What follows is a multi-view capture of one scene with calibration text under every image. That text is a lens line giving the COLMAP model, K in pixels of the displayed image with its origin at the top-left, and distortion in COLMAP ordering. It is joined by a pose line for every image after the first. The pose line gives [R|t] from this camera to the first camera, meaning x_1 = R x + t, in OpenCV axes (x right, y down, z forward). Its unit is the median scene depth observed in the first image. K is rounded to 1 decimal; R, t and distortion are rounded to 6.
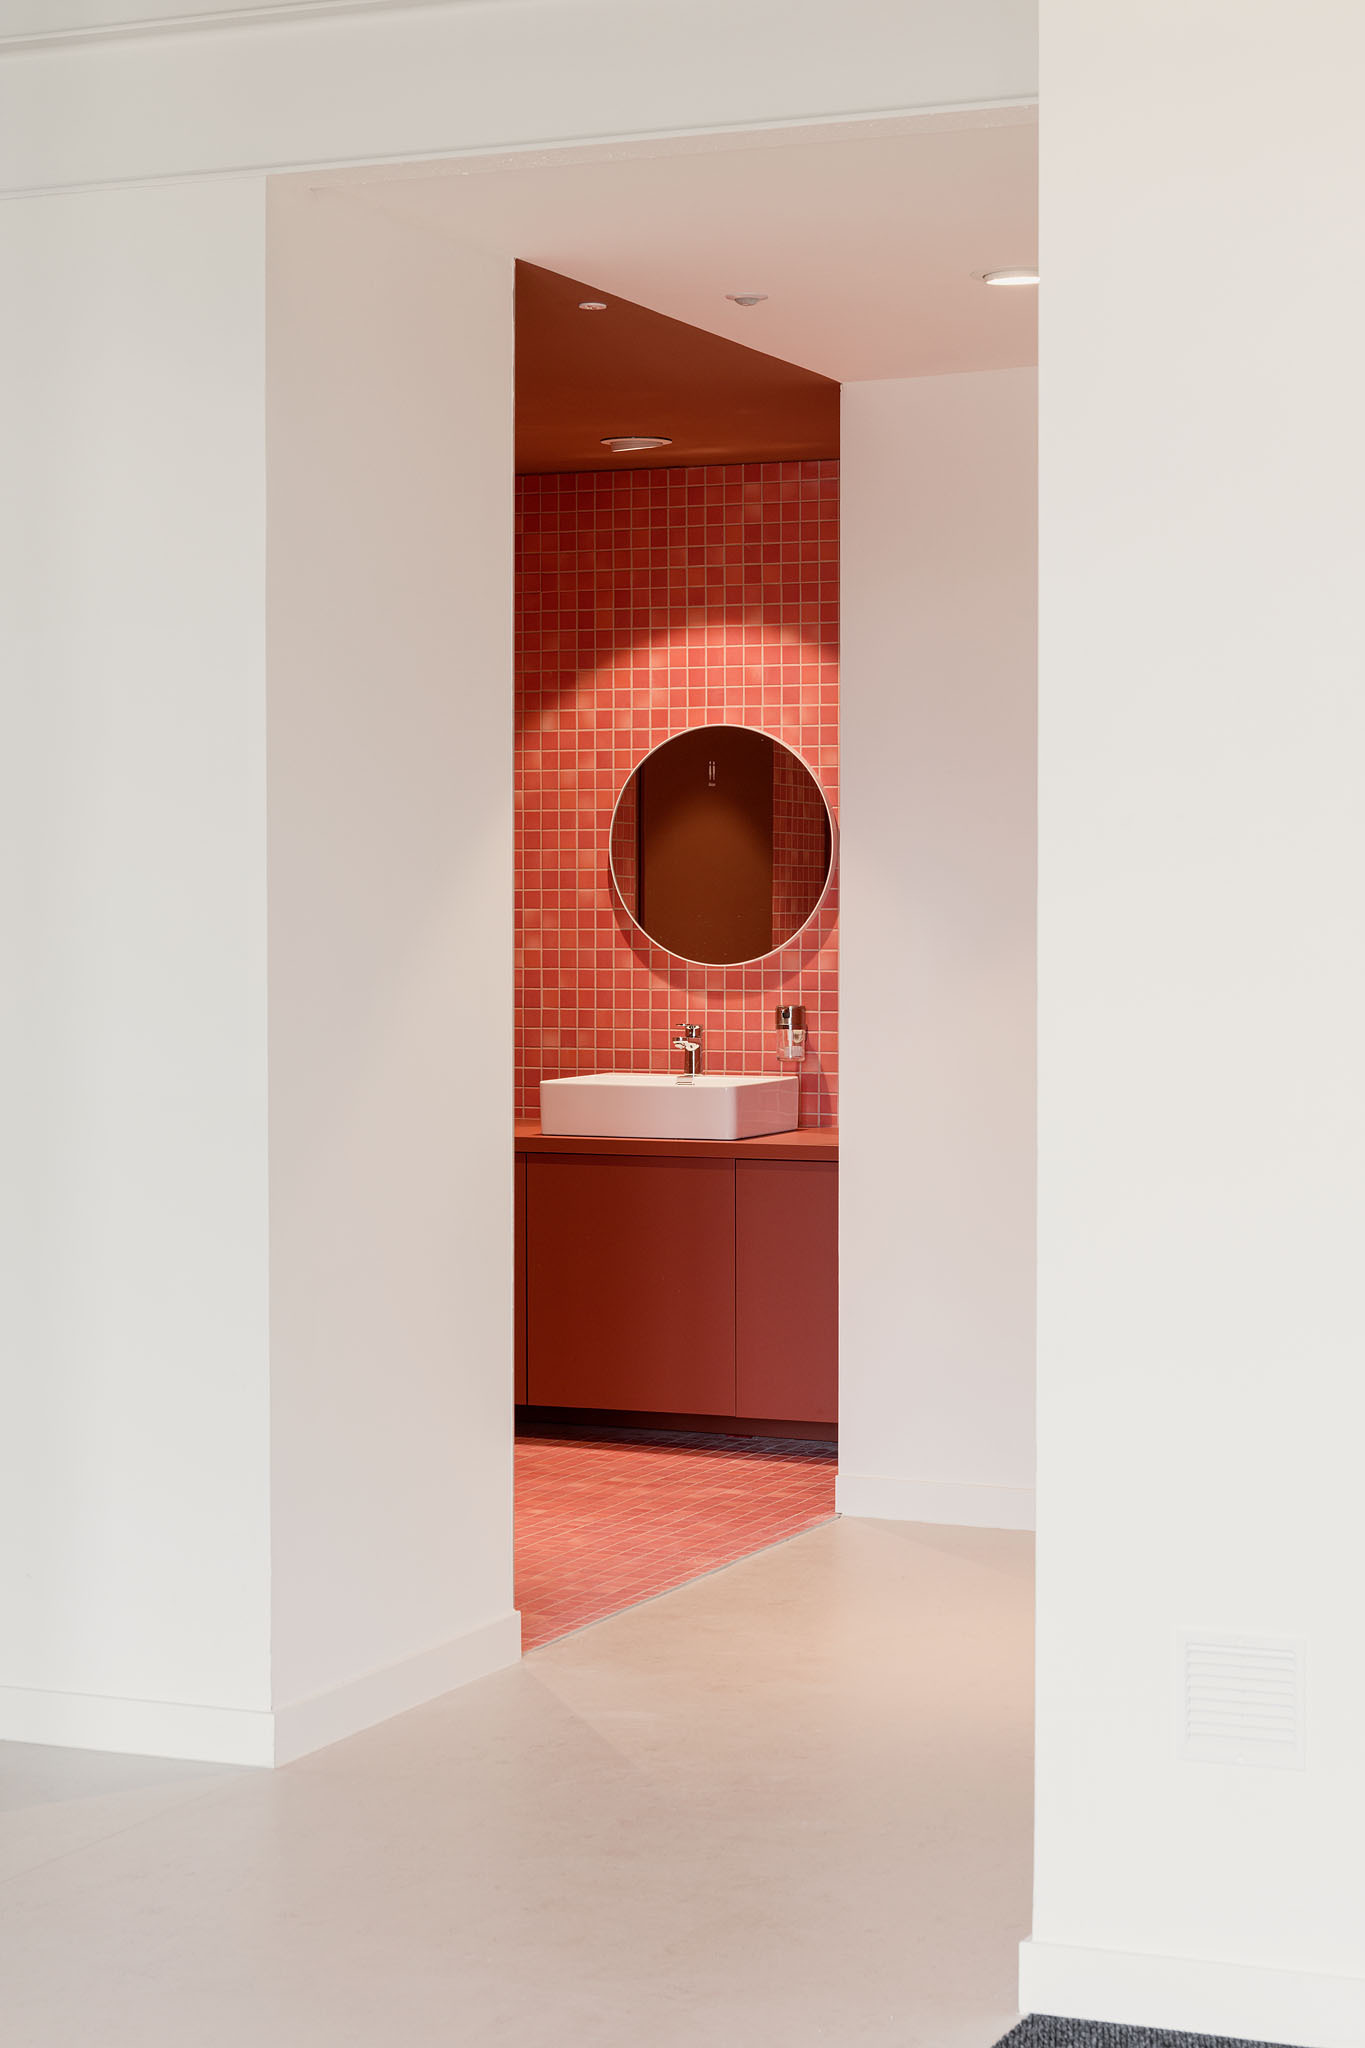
lens RADIAL K [[3631.4, 0, 682.1], [0, 3631.4, 1022.2], [0, 0, 1]] dist [0.007585, 0.000000]
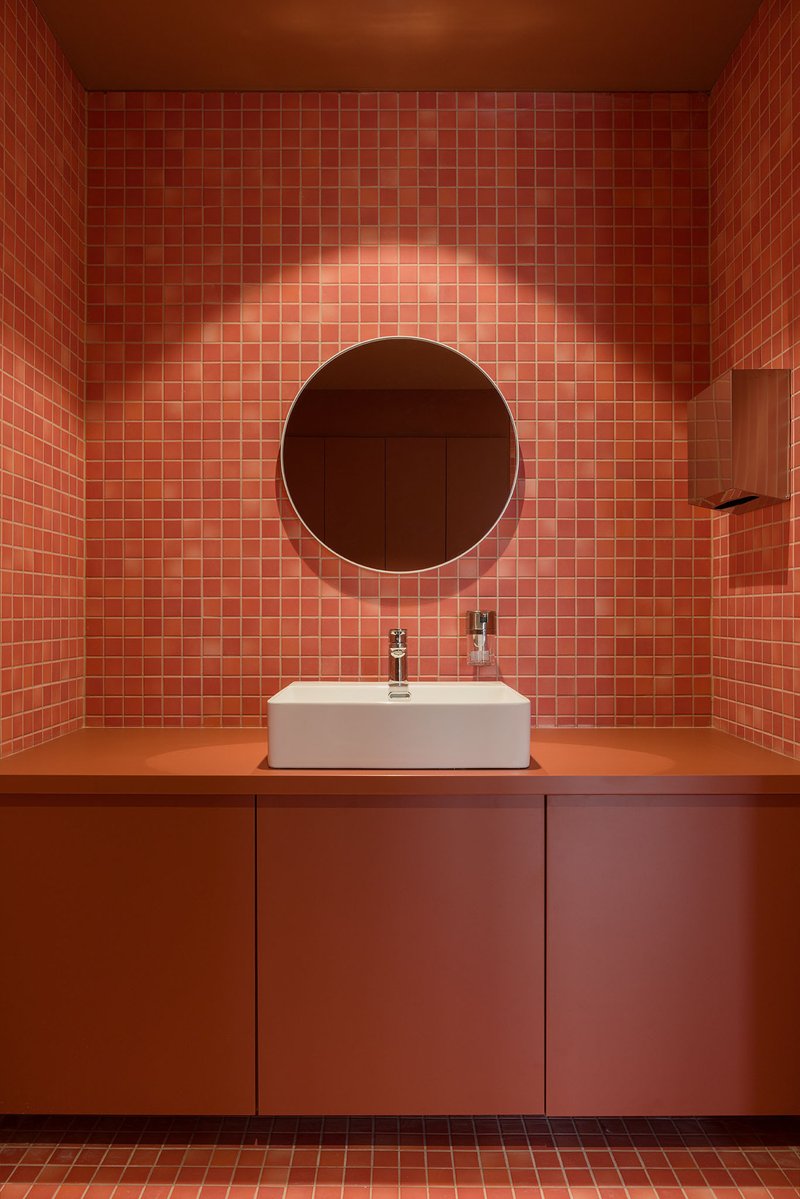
lens RADIAL K [[866.8, 0, 401.0], [0, 866.8, 604.6], [0, 0, 1]] dist [-0.001547, -0.003387]
pose [[0.921519, 0.003450, 0.388319, -0.082453], [0.012588, 0.999170, -0.038751, 0.002708], [-0.388130, 0.040598, 0.920710, 0.769861]]
